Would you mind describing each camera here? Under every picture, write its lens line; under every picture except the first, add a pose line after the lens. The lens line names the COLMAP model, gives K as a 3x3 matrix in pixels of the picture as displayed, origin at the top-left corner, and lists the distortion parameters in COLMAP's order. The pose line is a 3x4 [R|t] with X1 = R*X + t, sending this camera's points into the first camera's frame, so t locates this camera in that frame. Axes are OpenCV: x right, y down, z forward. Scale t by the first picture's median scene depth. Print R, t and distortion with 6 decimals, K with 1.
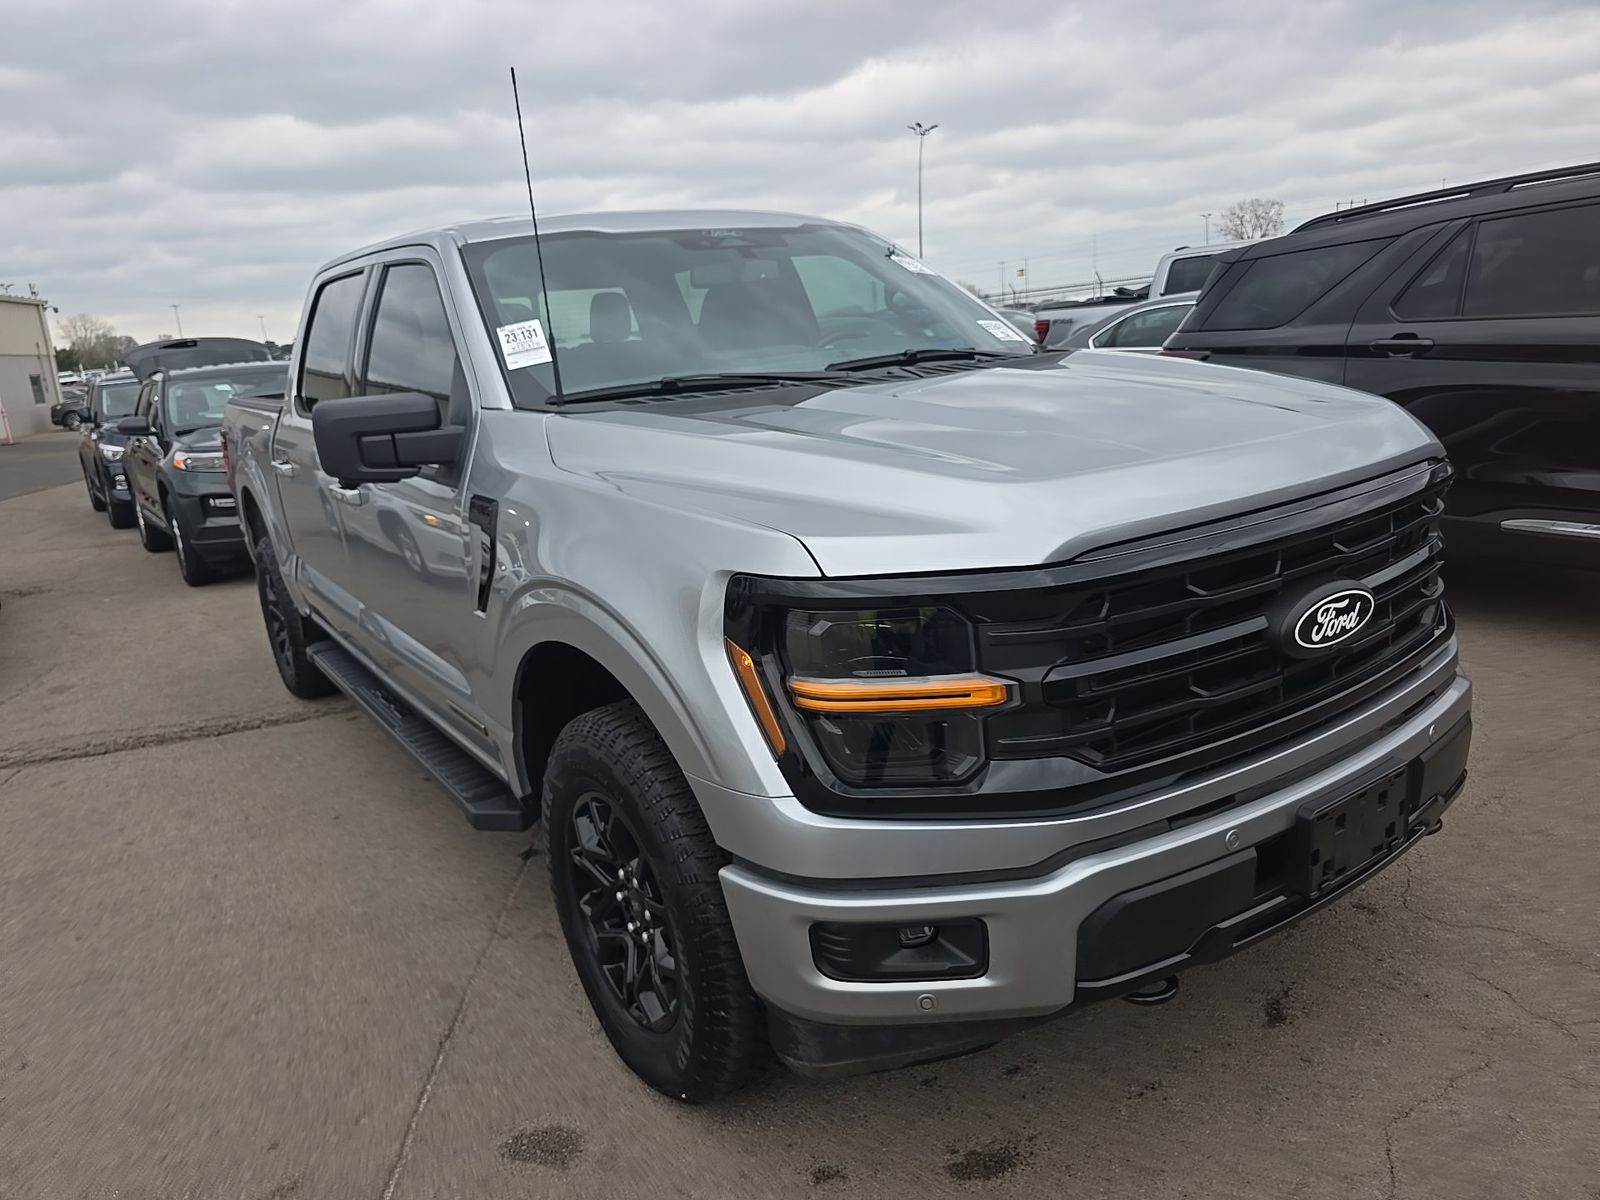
lens RADIAL K [[1095.7, 0, 805.7], [0, 1095.7, 601.6], [0, 0, 1]] dist [0.049779, -0.045198]
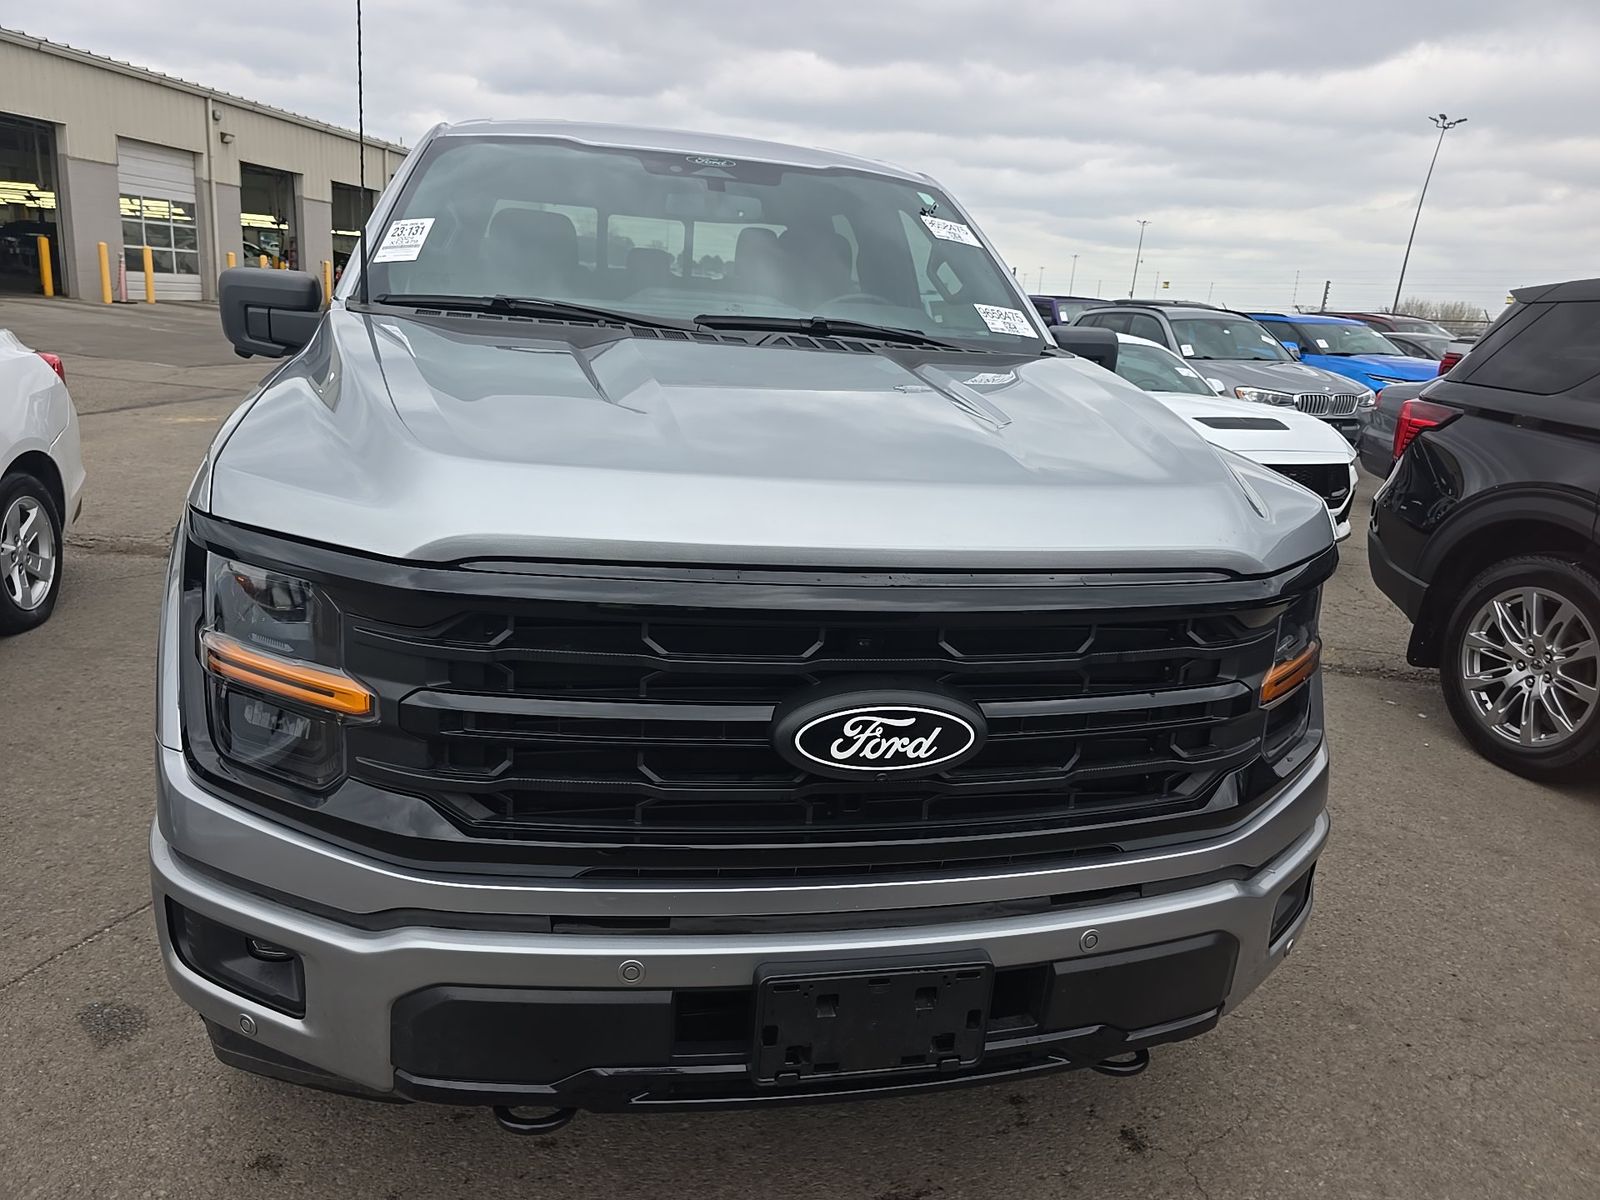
lens RADIAL K [[1095.7, 0, 805.9], [0, 1095.7, 601.5], [0, 0, 1]] dist [0.049779, -0.045198]
pose [[0.912596, 0.248546, -0.324644, 0.630981], [-0.238598, 0.968535, 0.070790, -0.109468], [0.332024, 0.012857, 0.943183, 0.285932]]
